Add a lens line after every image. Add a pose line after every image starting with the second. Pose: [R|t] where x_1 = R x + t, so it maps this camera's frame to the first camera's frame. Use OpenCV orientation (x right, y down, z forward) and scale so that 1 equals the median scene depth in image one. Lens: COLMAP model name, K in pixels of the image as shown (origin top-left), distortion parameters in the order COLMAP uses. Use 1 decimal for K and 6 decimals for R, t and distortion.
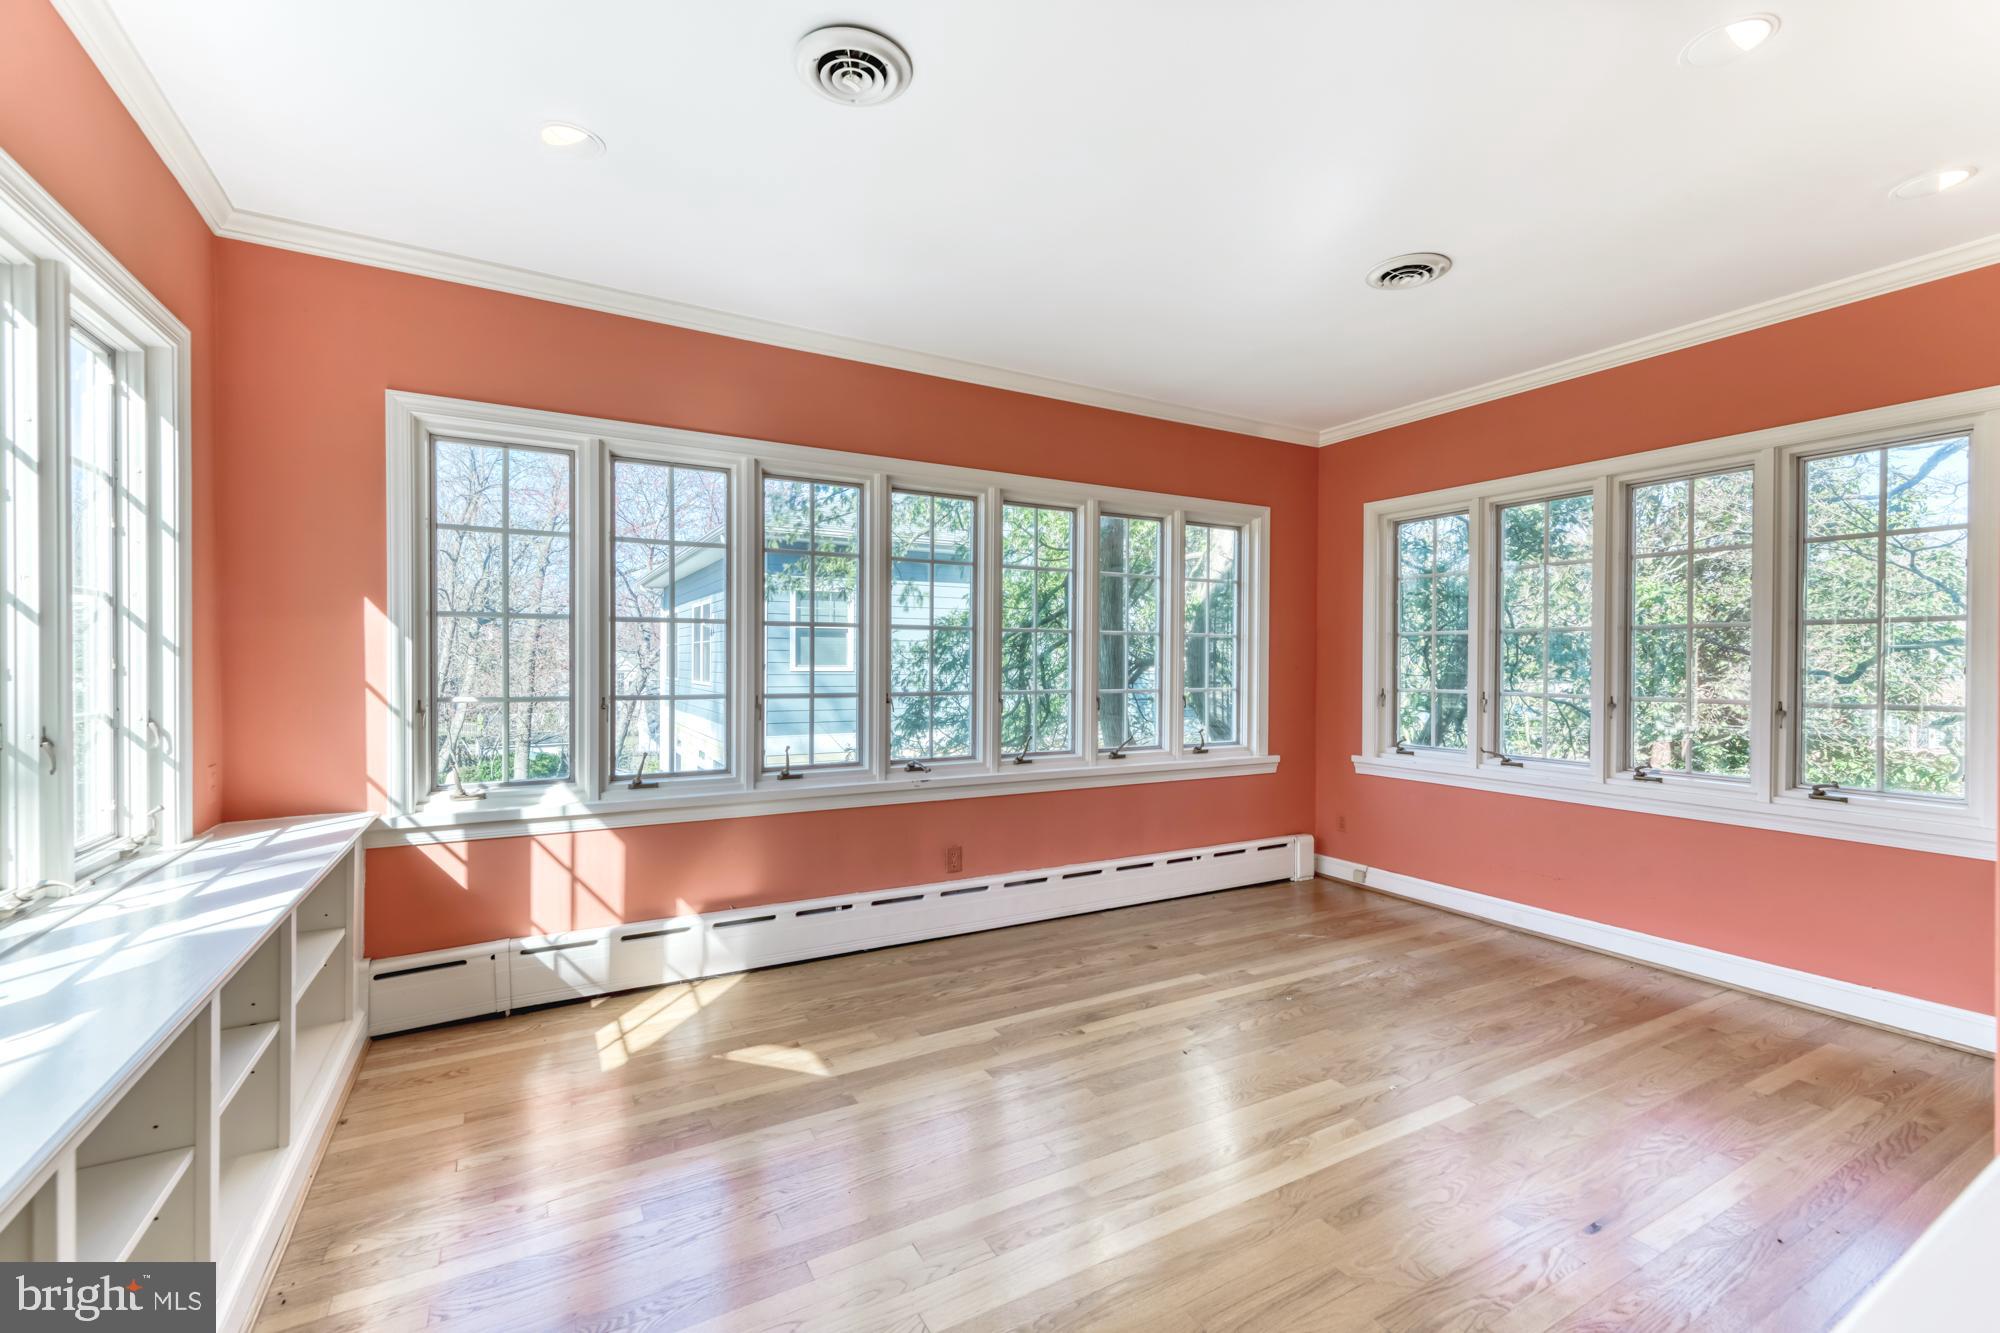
lens RADIAL K [[794.6, 0, 993.9], [0, 794.6, 677.3], [0, 0, 1]] dist [0.000815, -0.000031]
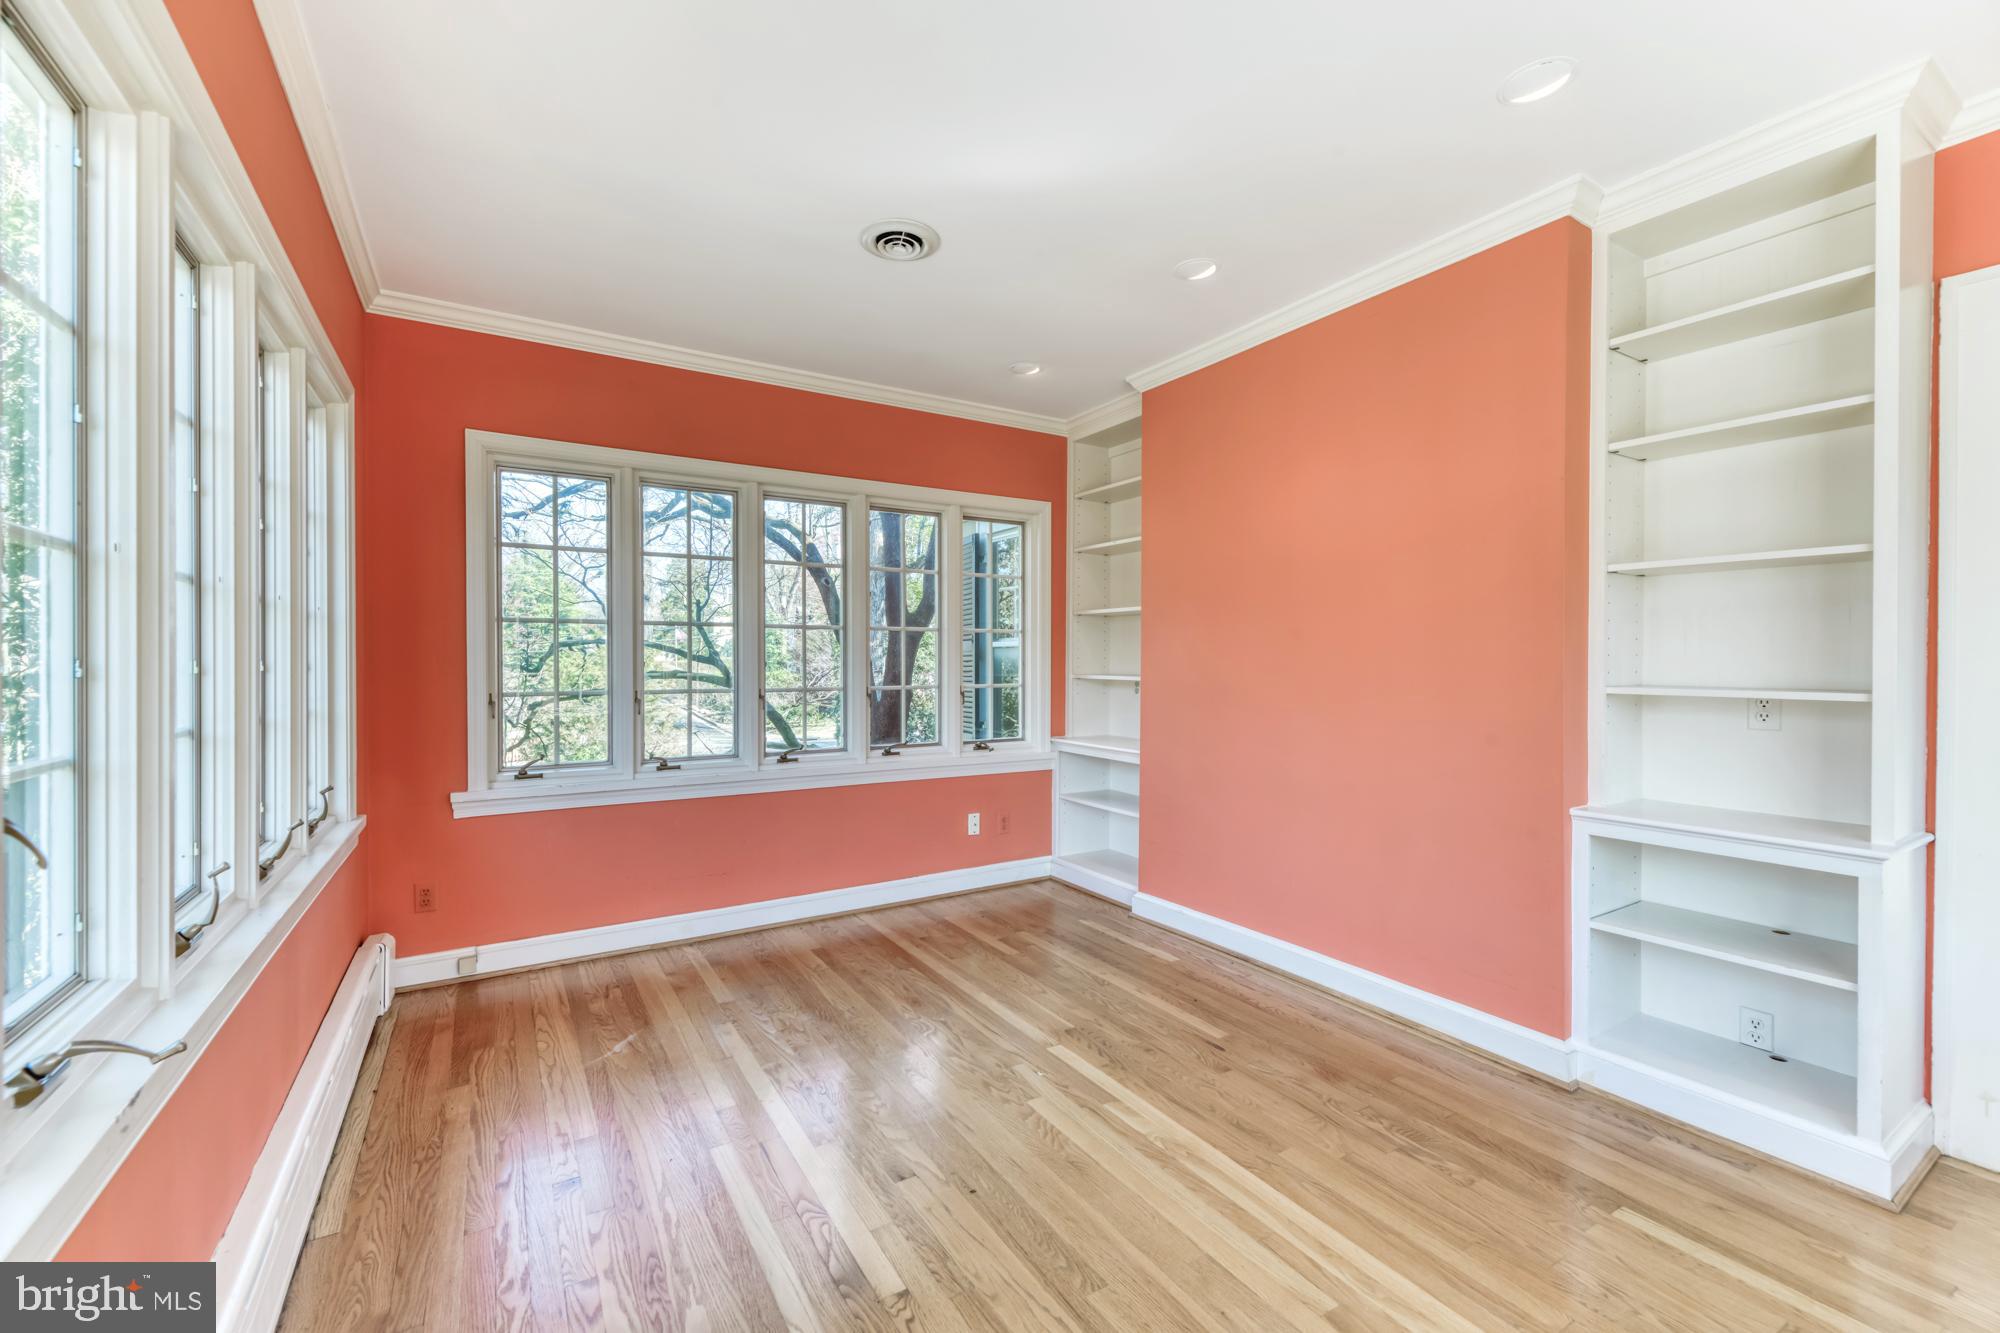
lens RADIAL K [[851.3, 0, 1000.0], [0, 851.3, 666.5], [0, 0, 1]] dist [0.036941, -0.000043]
pose [[-0.049072, -0.011229, 0.998732, -0.451775], [0.011006, 0.999870, 0.011782, -0.020750], [-0.998735, 0.011570, -0.048942, 0.815640]]
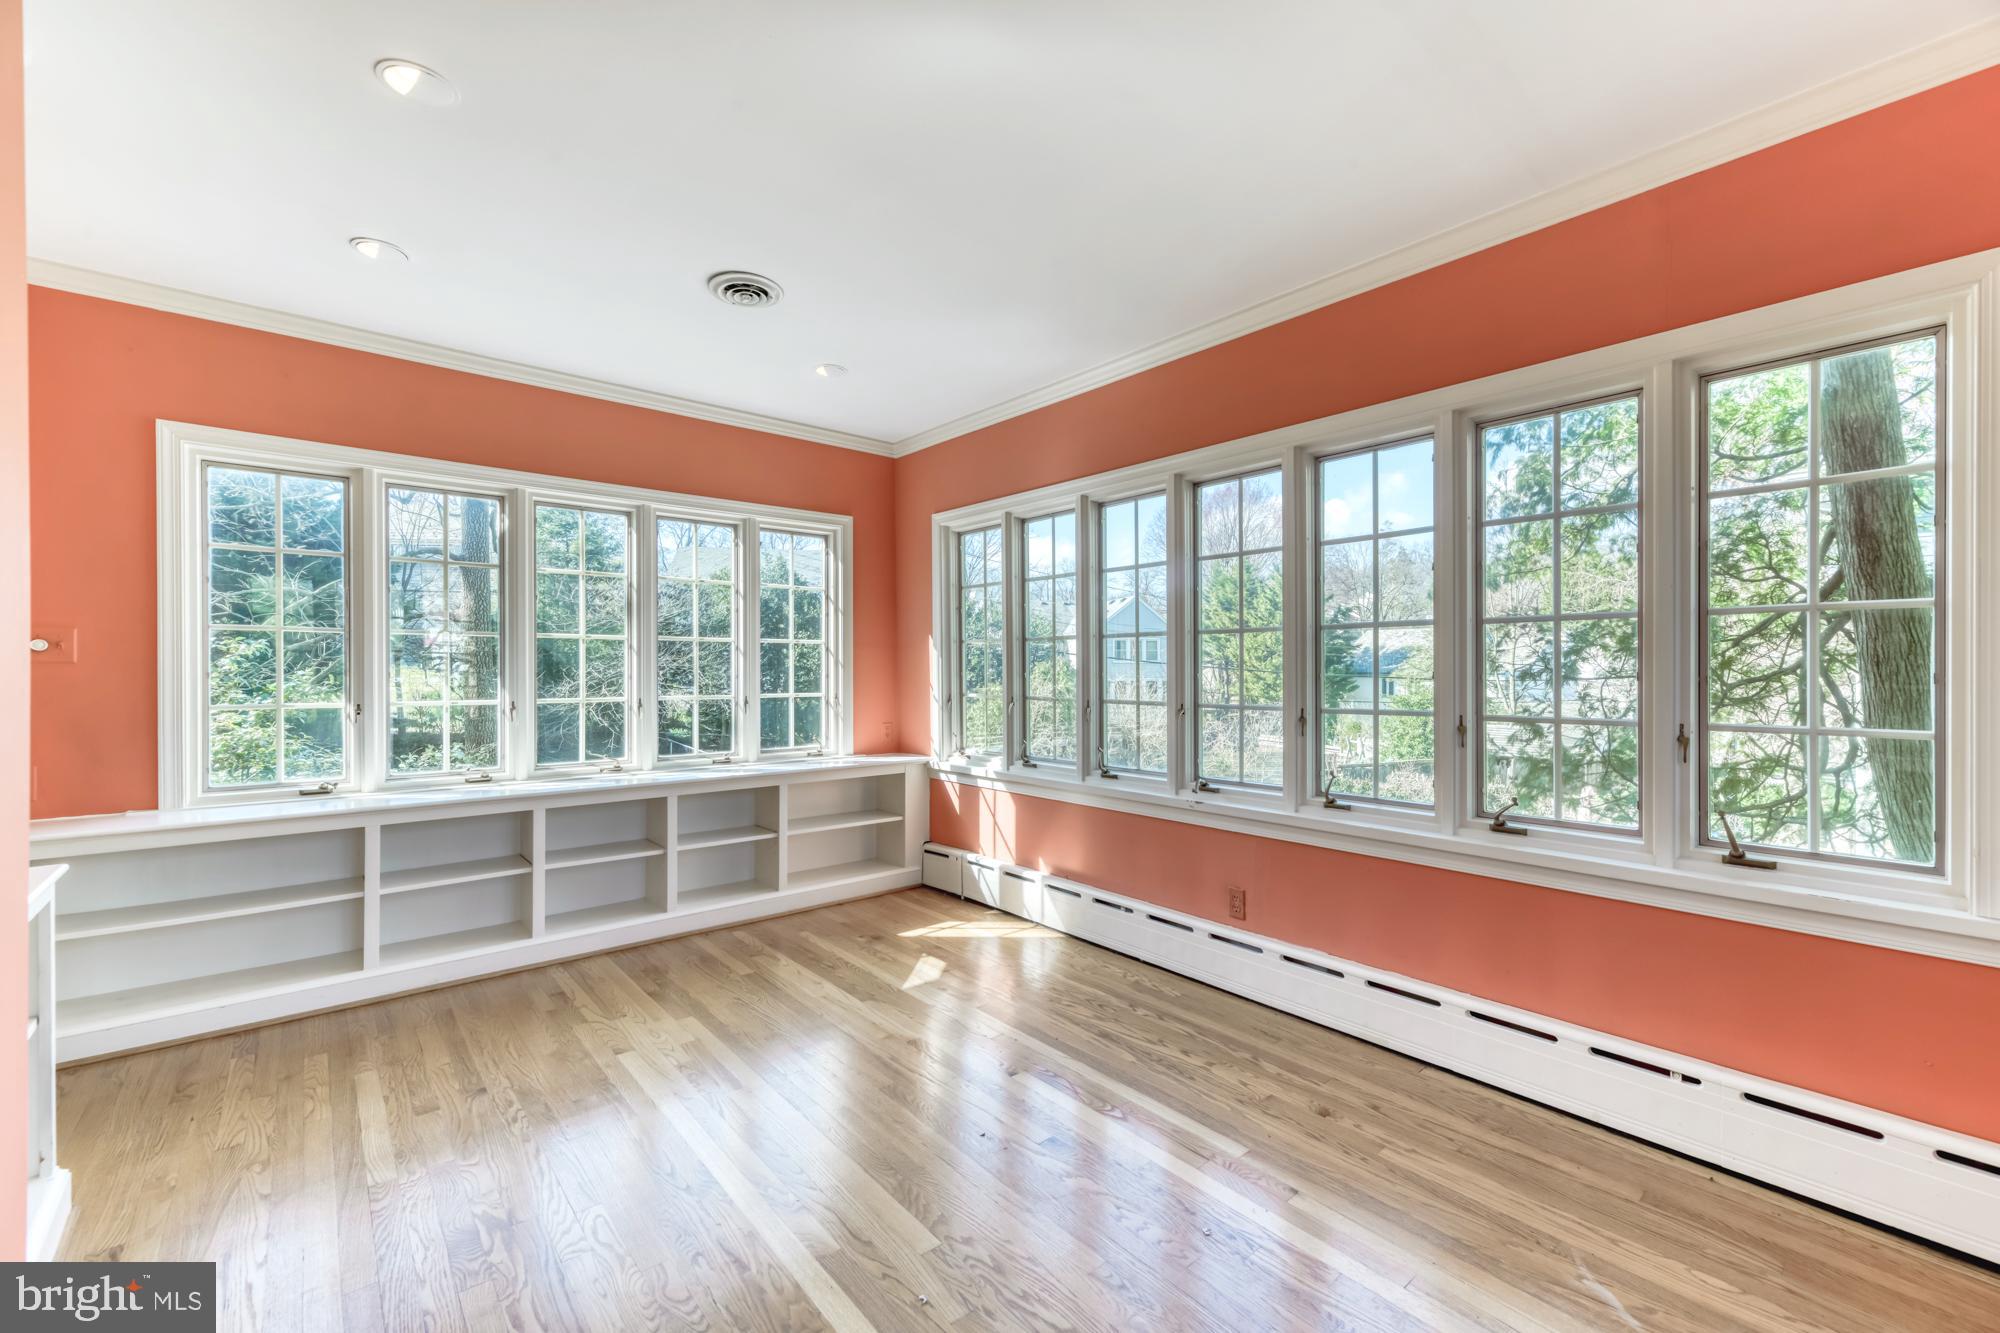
lens RADIAL K [[845.7, 0, 1007.3], [0, 845.7, 668.1], [0, 0, 1]] dist [0.011289, -0.000091]
pose [[0.197799, 0.000016, -0.980243, 0.924026], [-0.003196, 0.999995, -0.000629, -0.022904], [0.980237, 0.003258, 0.197798, 0.682479]]
